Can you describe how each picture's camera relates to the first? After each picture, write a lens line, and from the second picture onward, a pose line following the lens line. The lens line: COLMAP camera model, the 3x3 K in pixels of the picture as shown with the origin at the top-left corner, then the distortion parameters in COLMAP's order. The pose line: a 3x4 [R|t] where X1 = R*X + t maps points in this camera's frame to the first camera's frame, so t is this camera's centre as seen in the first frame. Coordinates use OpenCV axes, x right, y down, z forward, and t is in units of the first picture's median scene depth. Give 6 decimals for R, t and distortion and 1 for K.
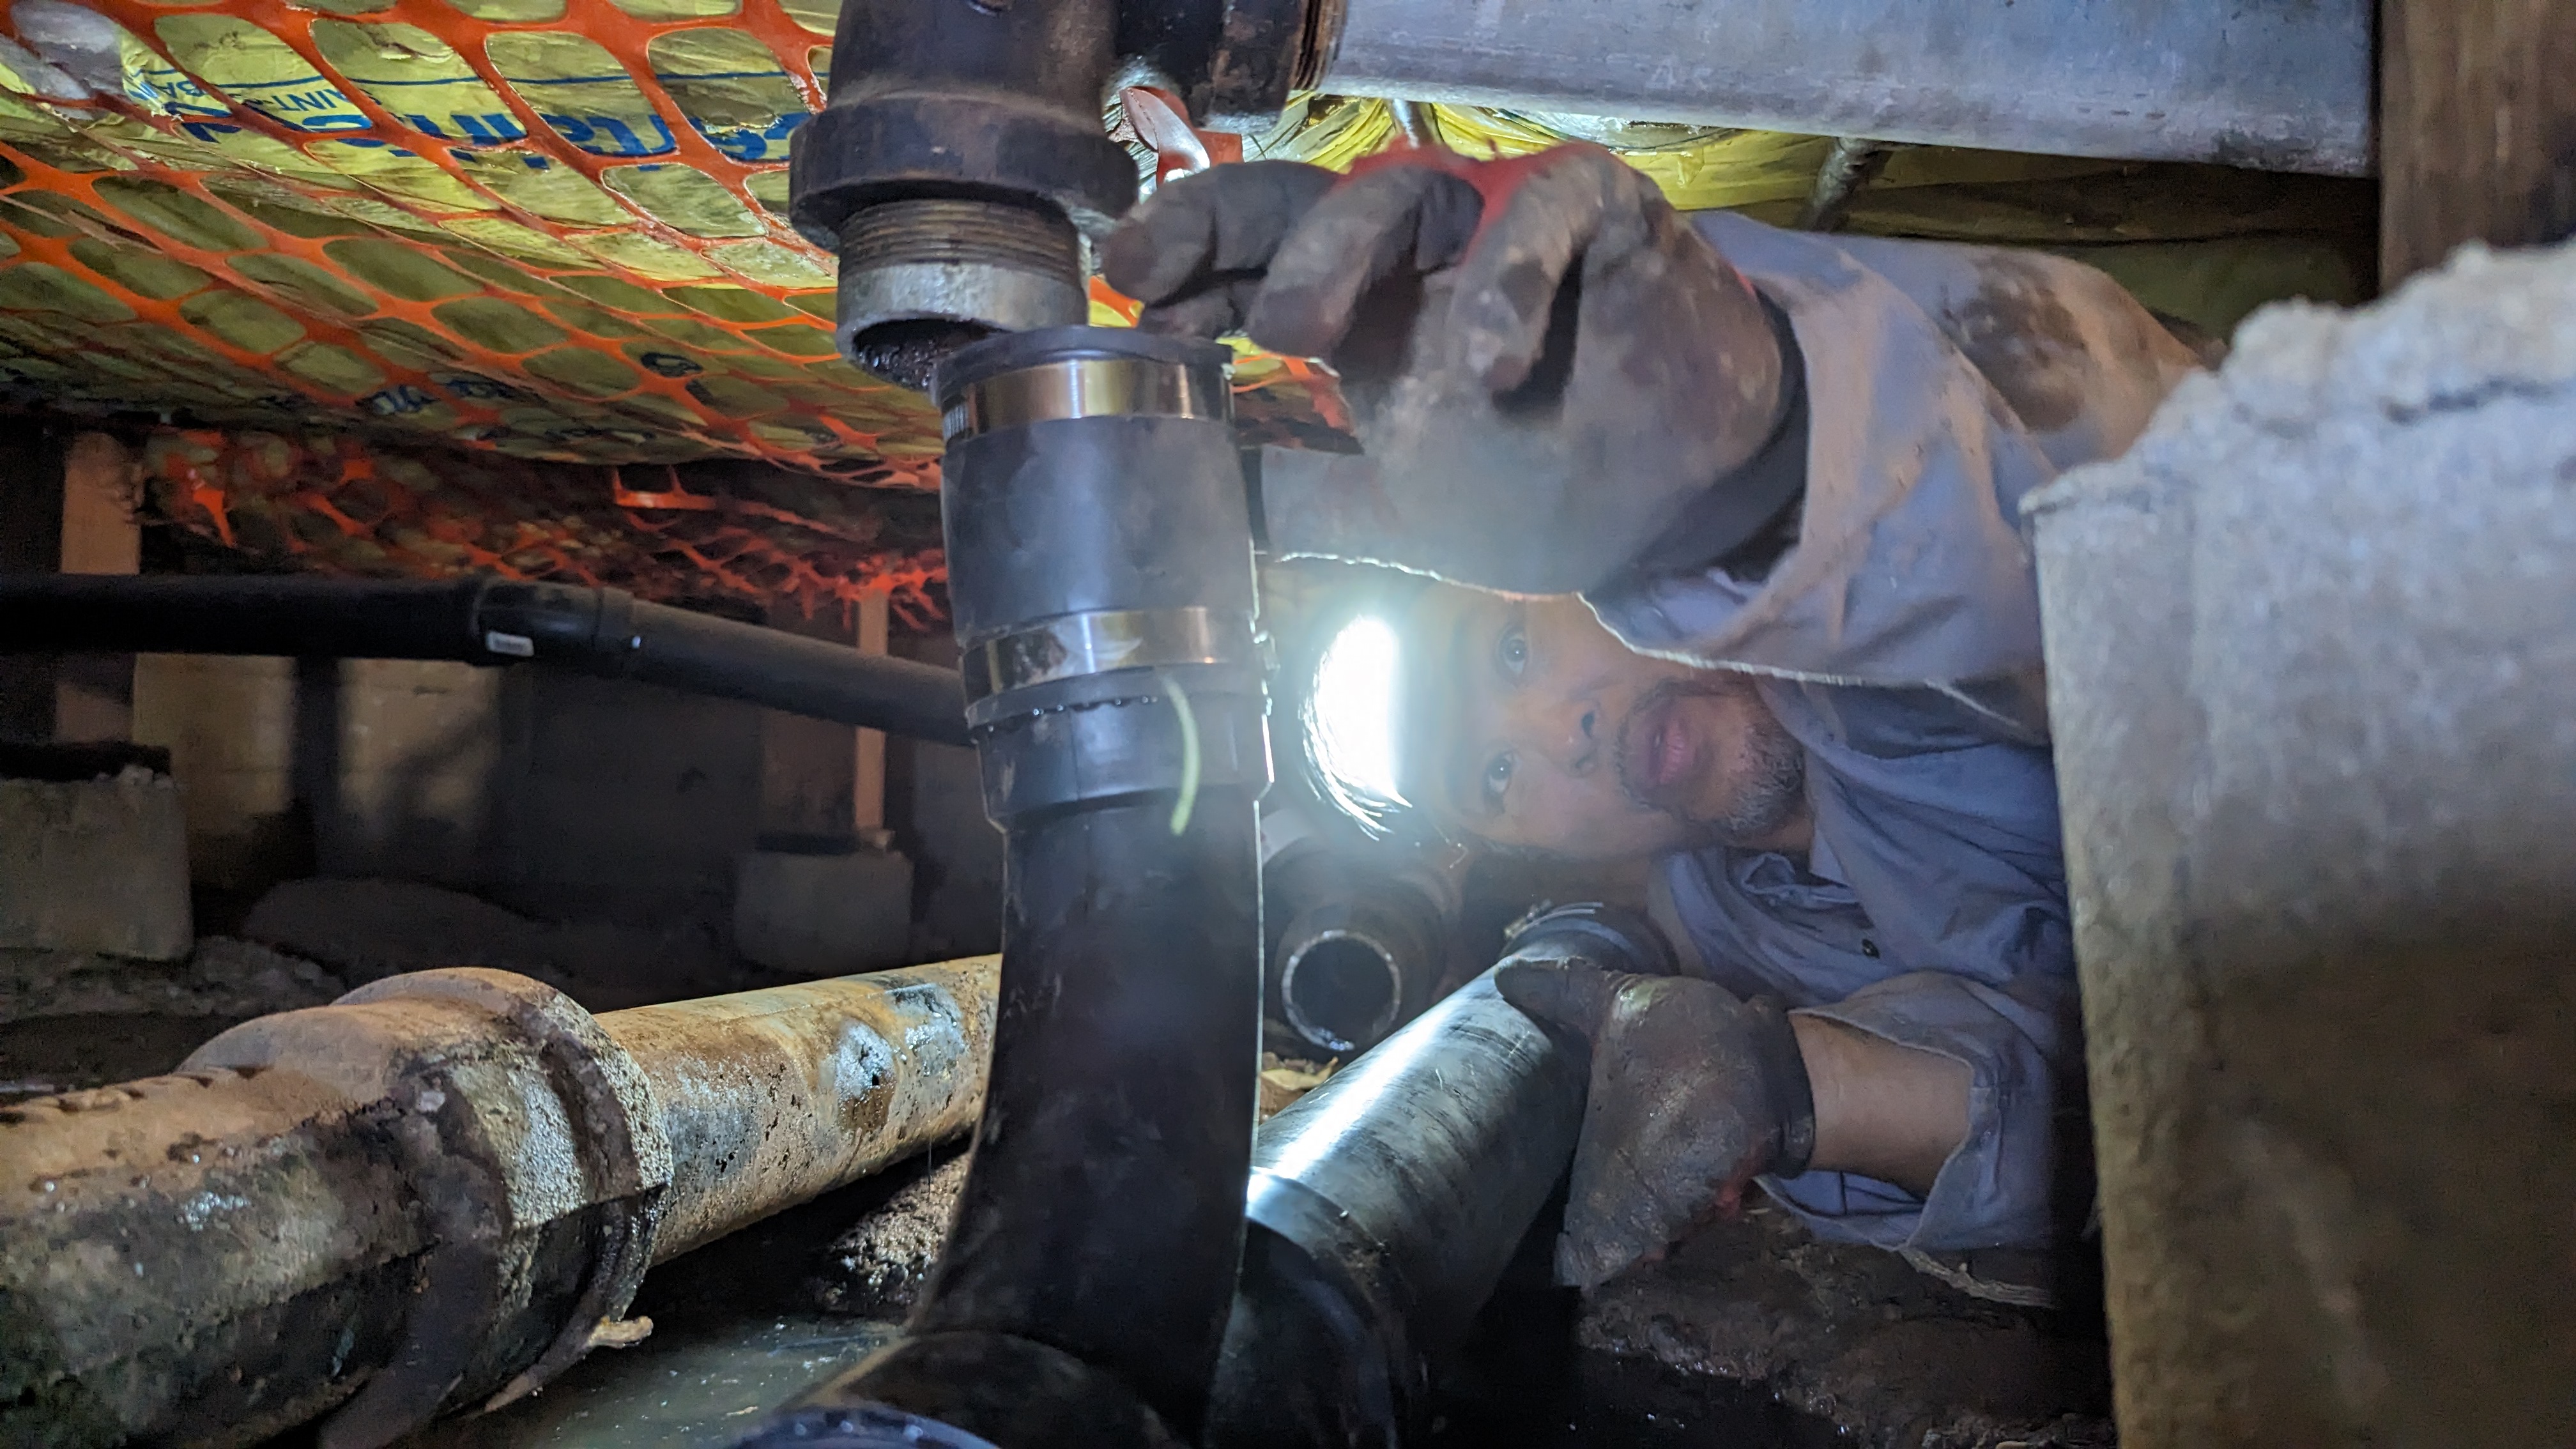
lens RADIAL K [[1885.2, 0, 1291.4], [0, 1885.2, 702.7], [0, 0, 1]] dist [0.001754, -0.000996]
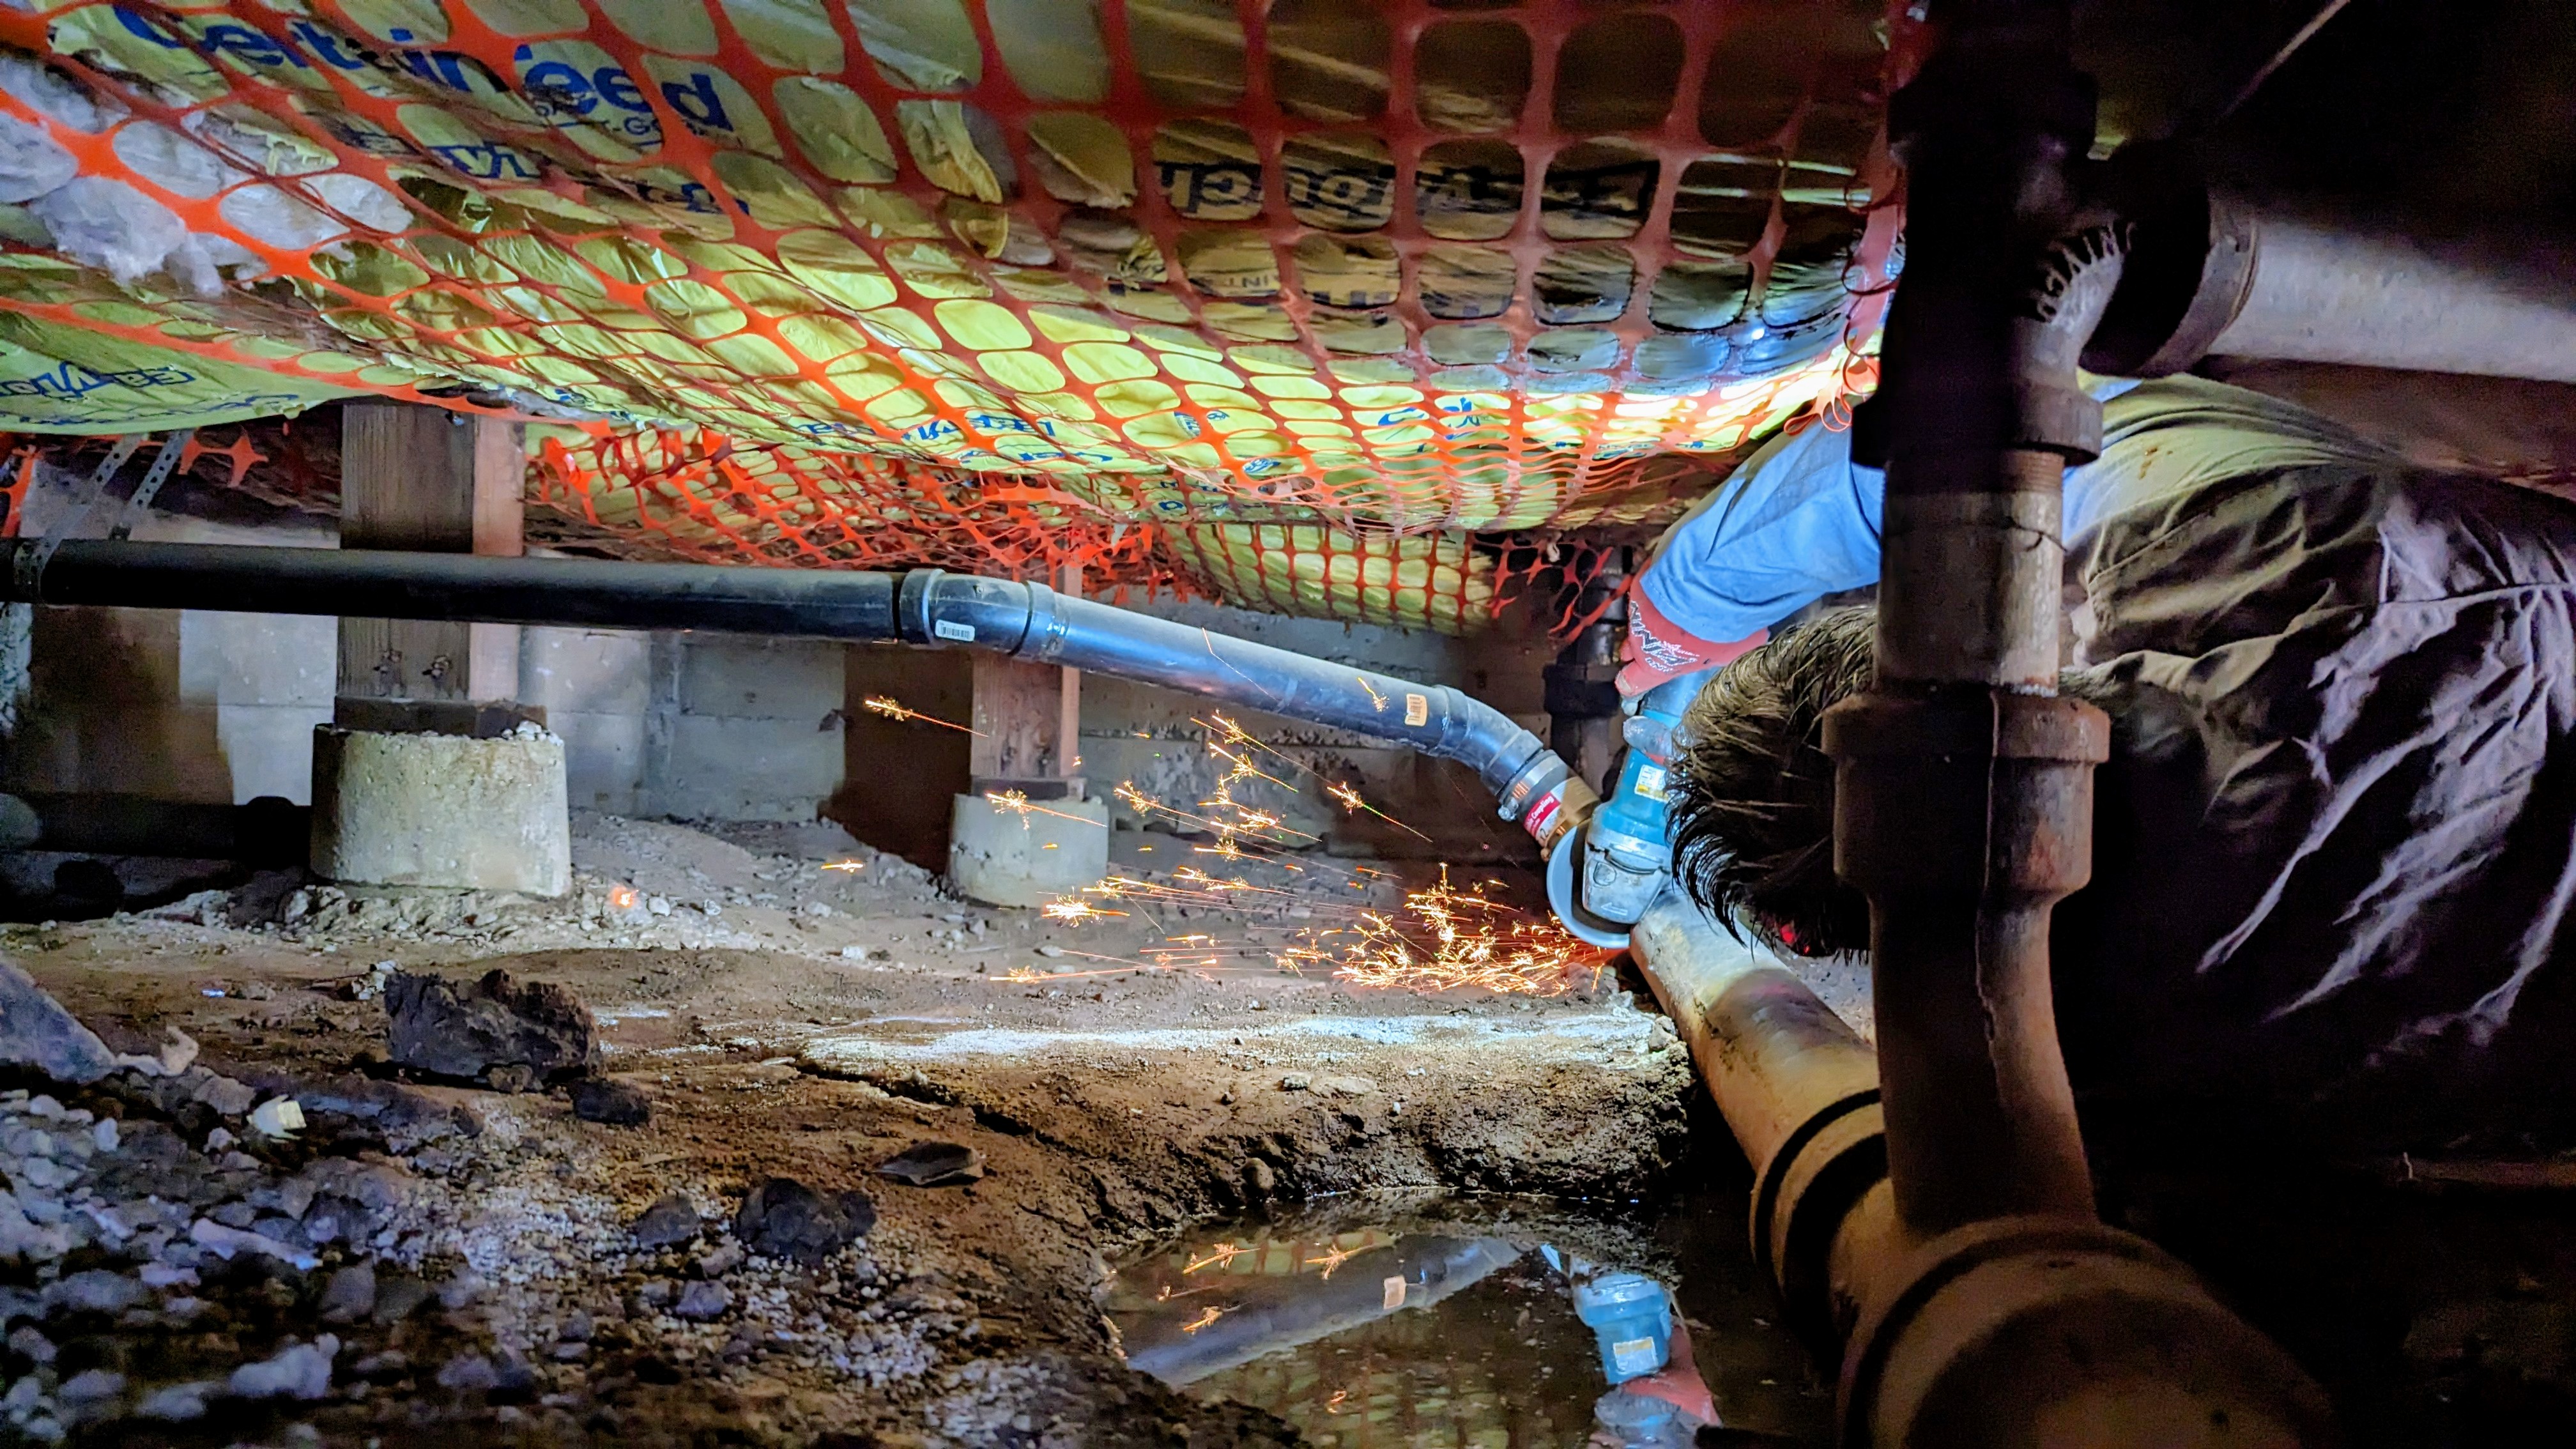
lens RADIAL K [[1879.4, 0, 1288.0], [0, 1879.4, 724.5], [0, 0, 1]] dist [0.009953, -0.002080]
pose [[0.998608, 0.012409, 0.051255, -0.234409], [-0.014956, 0.998656, 0.049616, -0.029393], [-0.050571, -0.050314, 0.997452, -0.141560]]
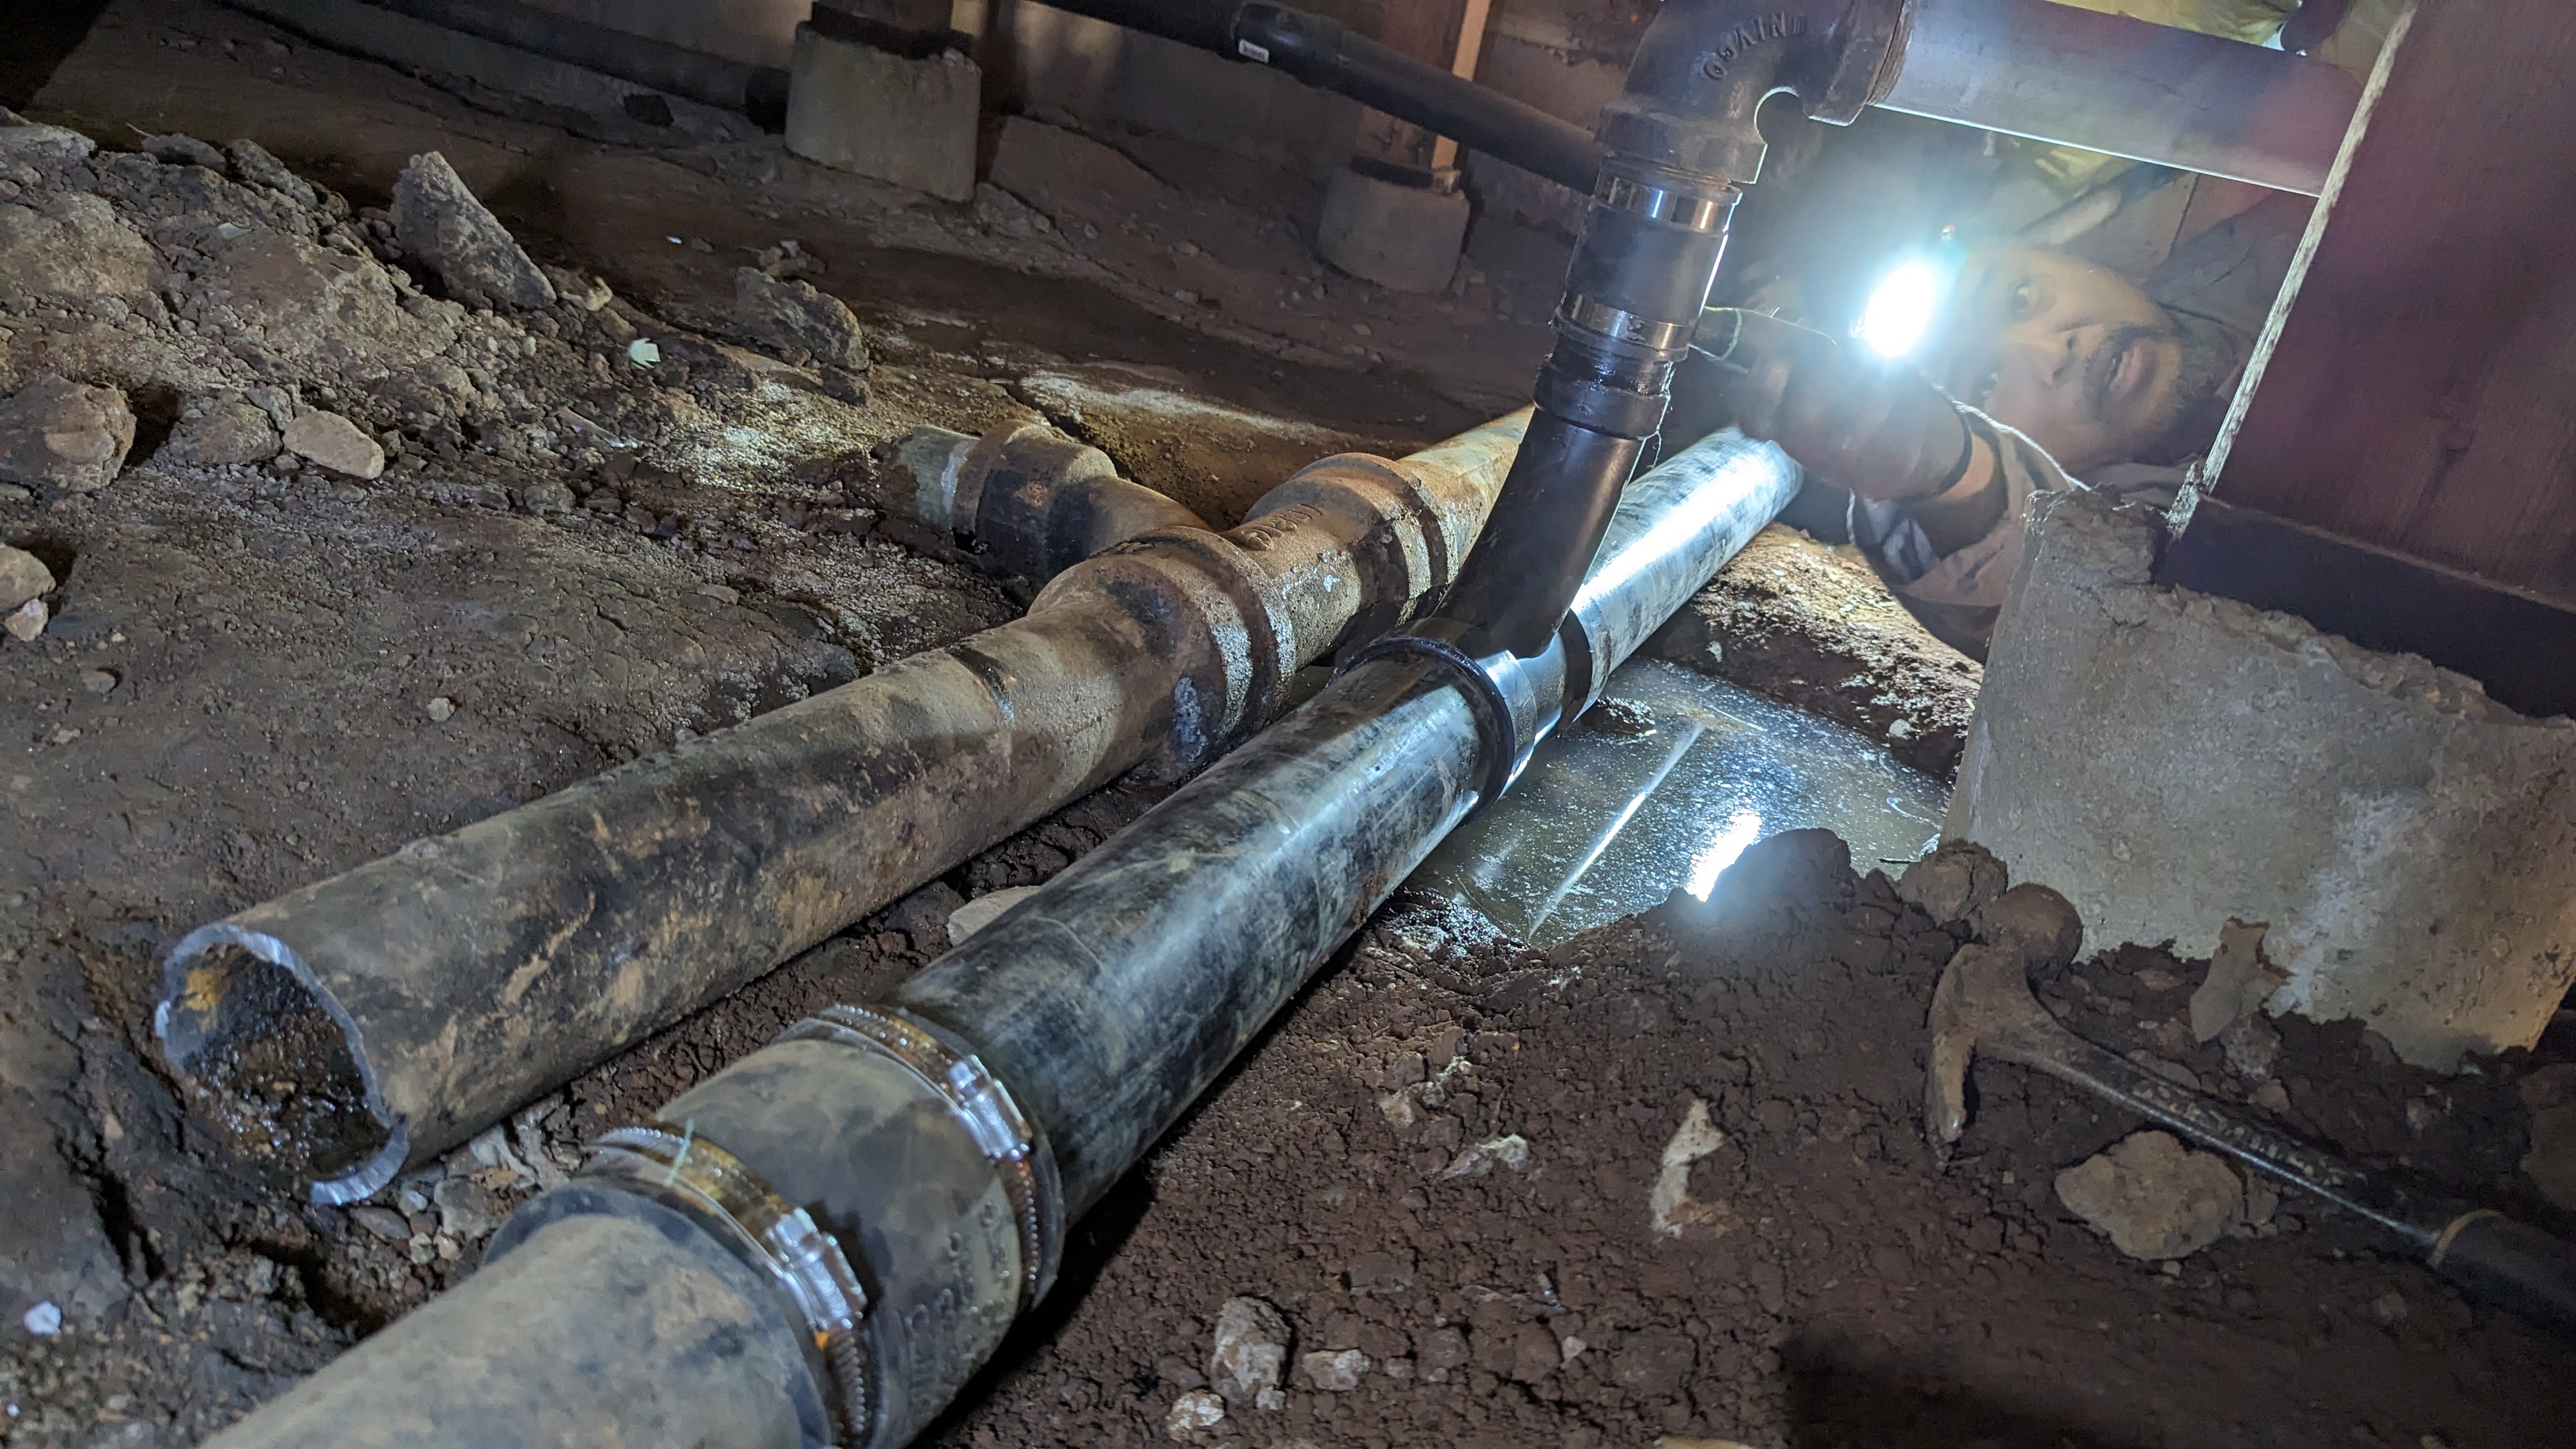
lens RADIAL K [[1801.0, 0, 1288.0], [0, 1801.0, 724.5], [0, 0, 1]] dist [-0.002587, -0.001282]
pose [[0.946727, 0.268832, -0.177307, -0.028629], [-0.174729, 0.891293, 0.418411, -0.124816], [0.270515, -0.365140, 0.890783, -0.278034]]
